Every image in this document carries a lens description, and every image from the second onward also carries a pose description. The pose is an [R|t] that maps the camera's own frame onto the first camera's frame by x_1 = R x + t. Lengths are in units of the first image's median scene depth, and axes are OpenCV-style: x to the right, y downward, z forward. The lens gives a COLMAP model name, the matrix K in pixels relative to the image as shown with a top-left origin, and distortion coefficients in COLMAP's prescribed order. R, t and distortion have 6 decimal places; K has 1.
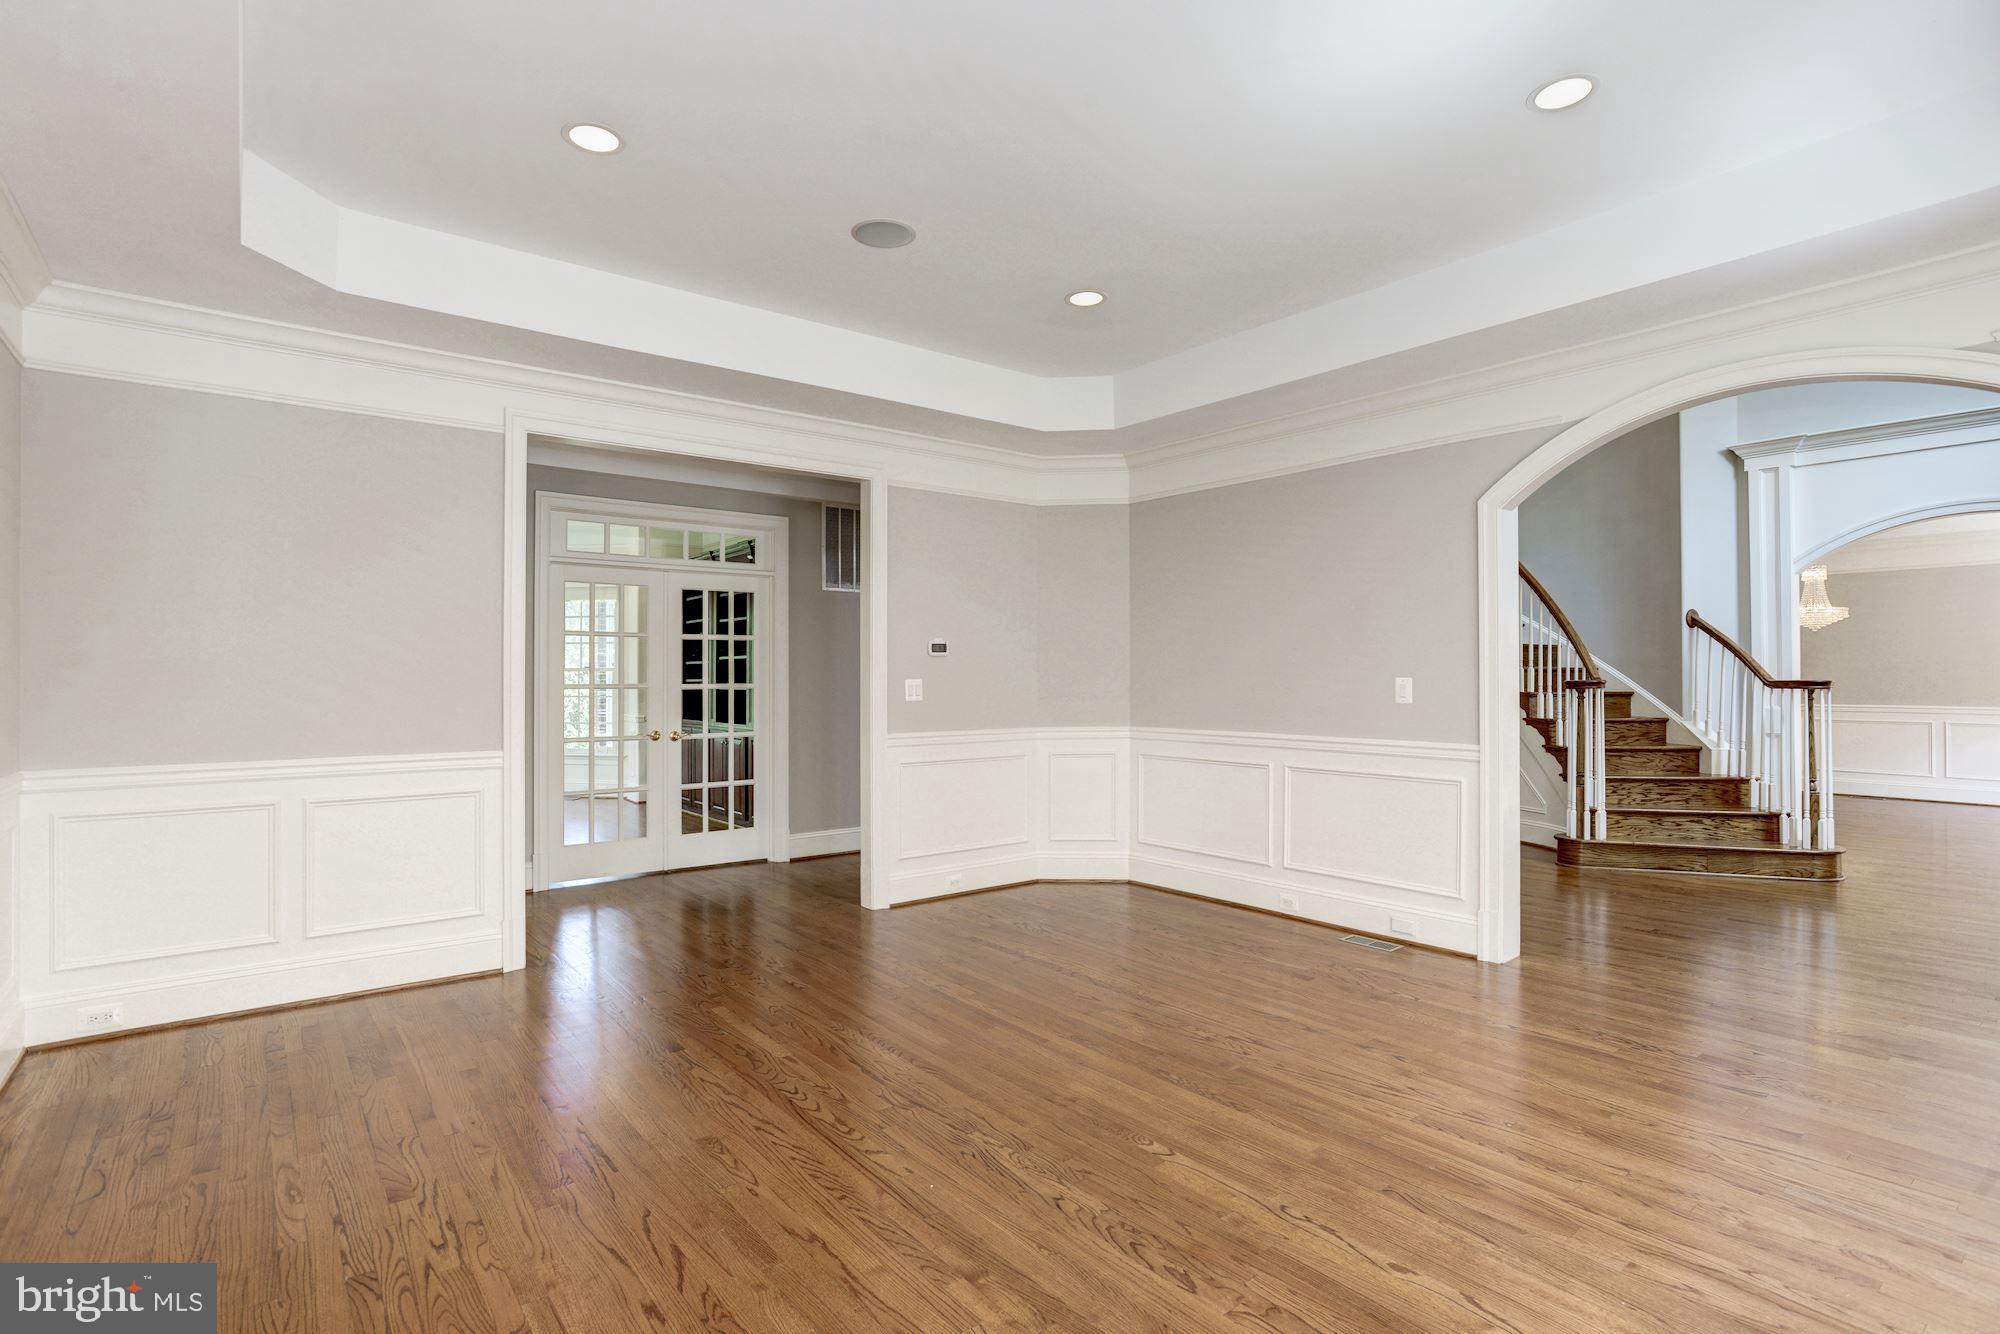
lens RADIAL K [[966.0, 0, 996.4], [0, 966.0, 667.8], [0, 0, 1]] dist [-0.034801, 0.005685]
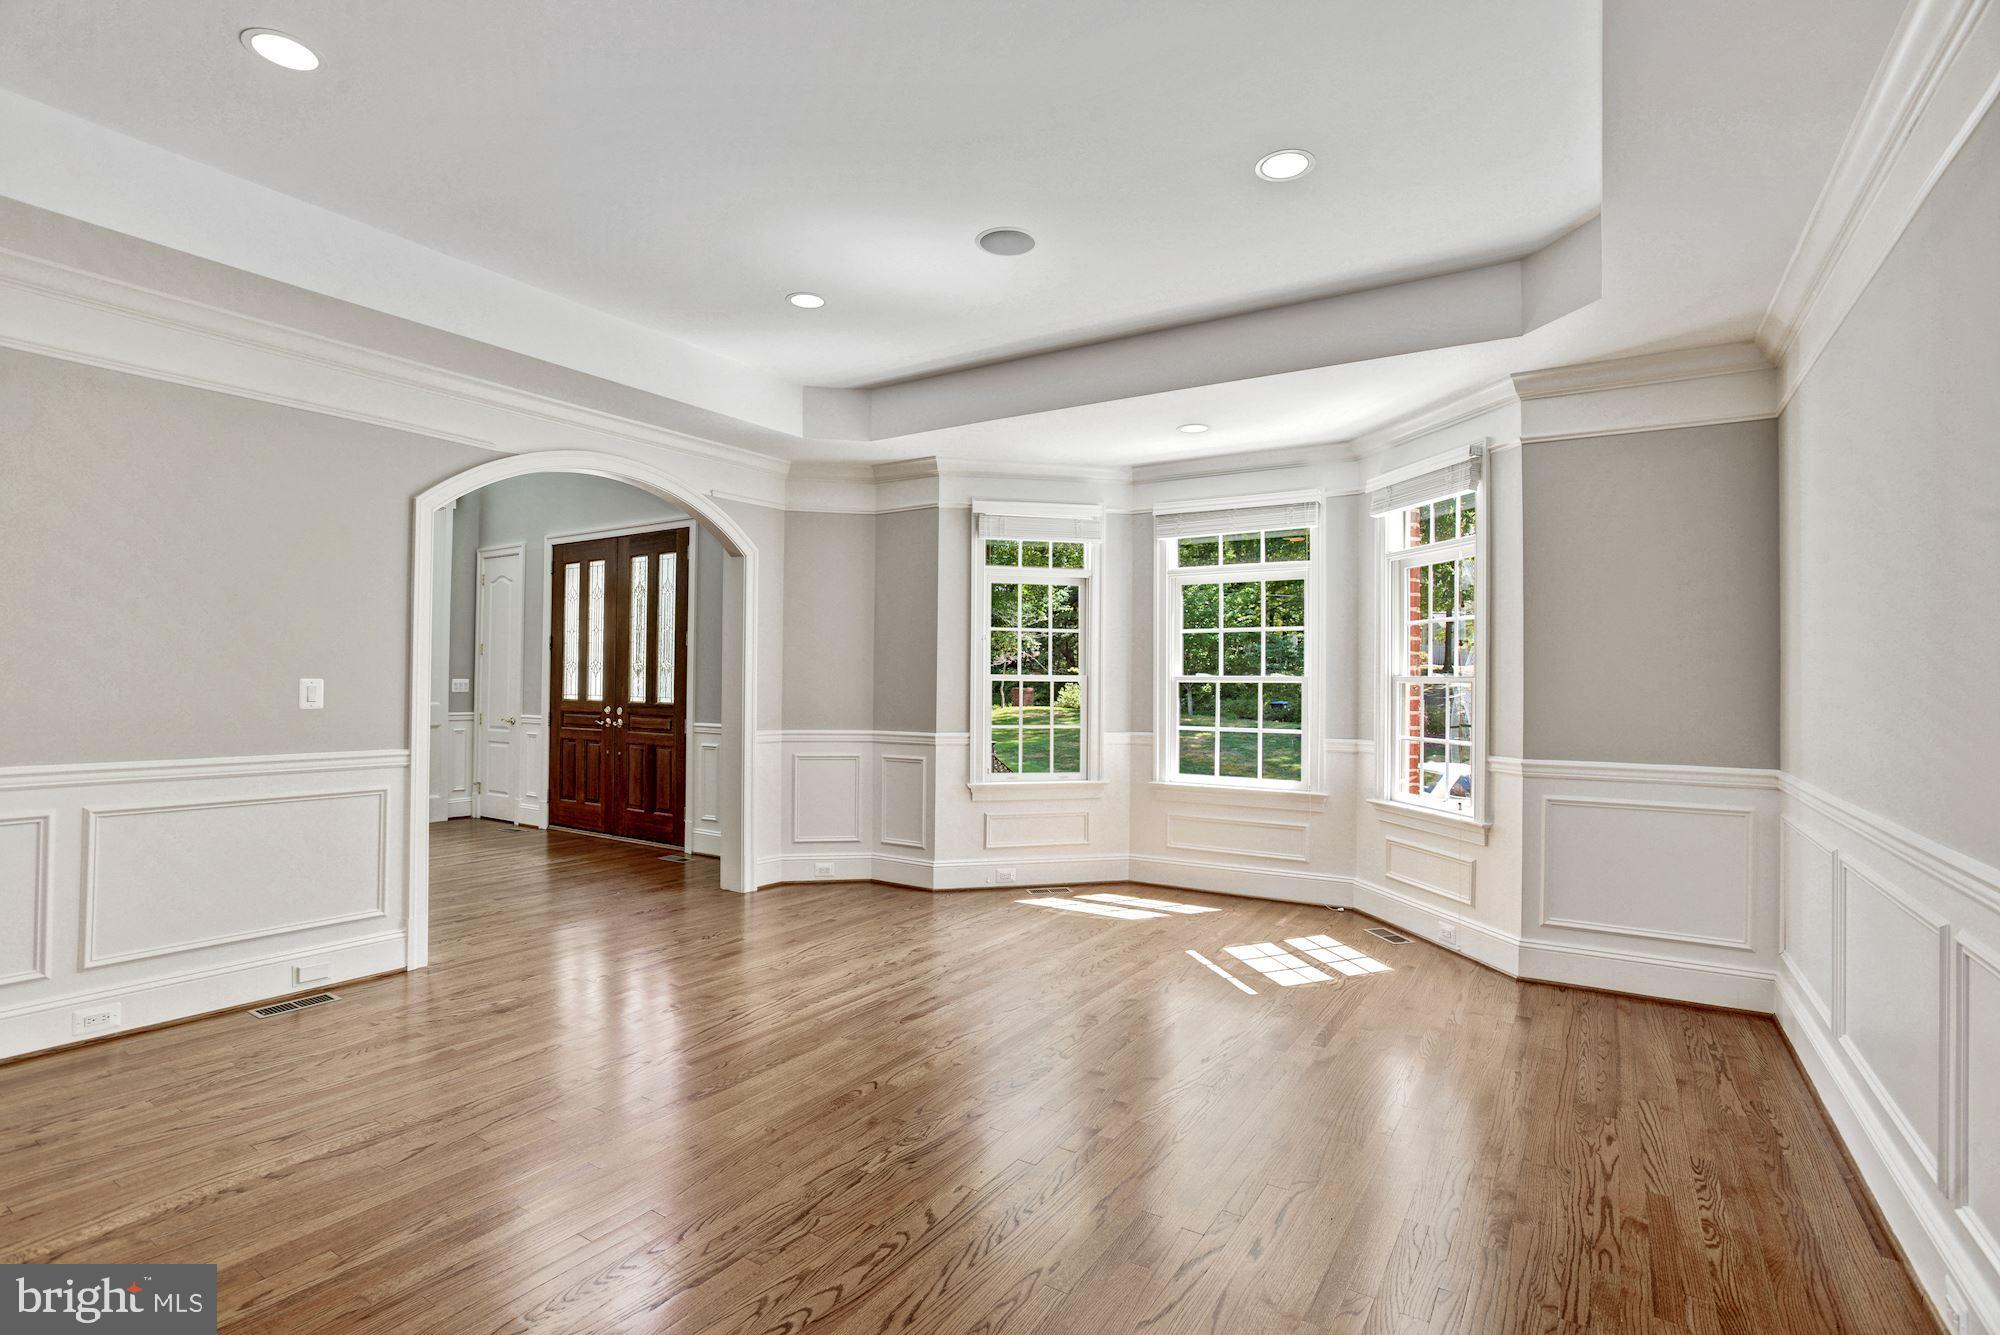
lens RADIAL K [[954.4, 0, 996.2], [0, 954.4, 675.6], [0, 0, 1]] dist [-0.031900, 0.007685]
pose [[-0.317491, 0.011053, 0.948197, -0.893725], [-0.013245, 0.999783, -0.016089, 0.021232], [-0.948169, -0.017666, -0.317275, 1.128404]]
